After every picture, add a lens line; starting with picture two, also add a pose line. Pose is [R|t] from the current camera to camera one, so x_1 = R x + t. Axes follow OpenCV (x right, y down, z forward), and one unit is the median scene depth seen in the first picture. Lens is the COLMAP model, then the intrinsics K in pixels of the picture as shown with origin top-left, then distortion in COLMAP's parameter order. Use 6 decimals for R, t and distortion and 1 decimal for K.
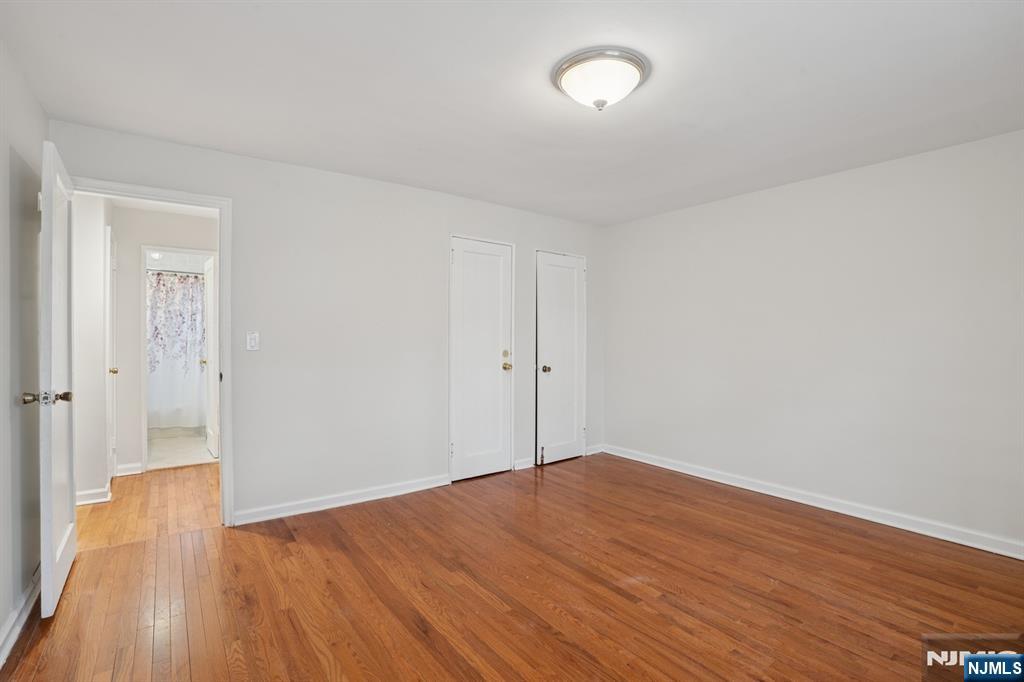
lens RADIAL K [[476.0, 0, 511.4], [0, 476.0, 336.9], [0, 0, 1]] dist [-0.018177, 0.004126]
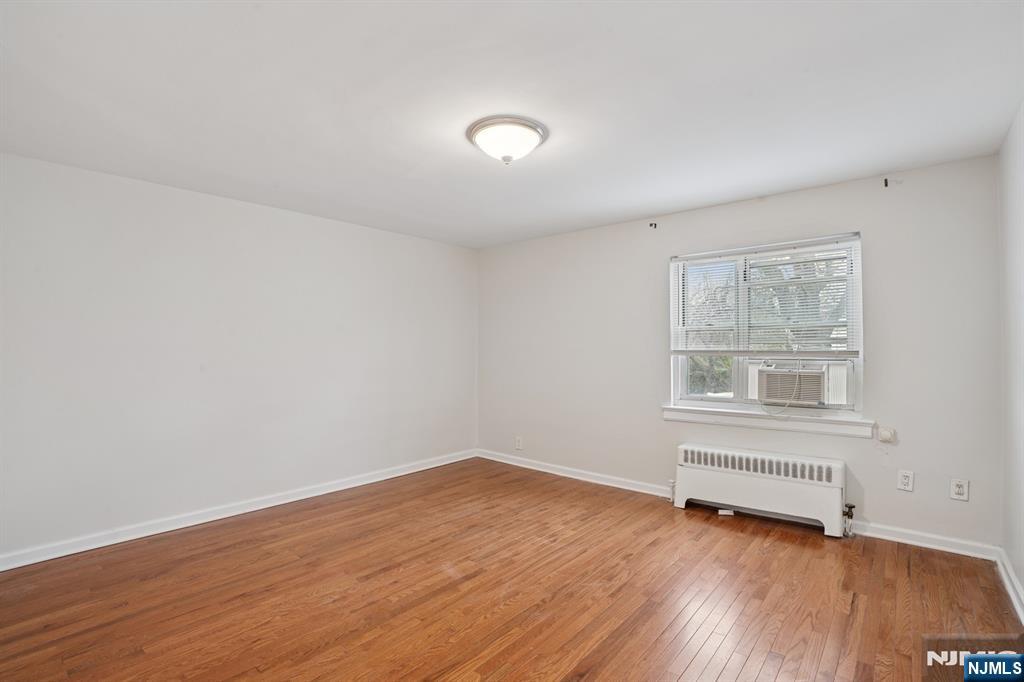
lens RADIAL K [[476.0, 0, 508.7], [0, 476.0, 347.6], [0, 0, 1]] dist [-0.018177, 0.004126]
pose [[-0.217669, 0.005449, 0.976008, -0.805187], [-0.003263, 0.999975, -0.006310, -0.007838], [-0.976017, -0.004558, -0.217645, 1.023130]]
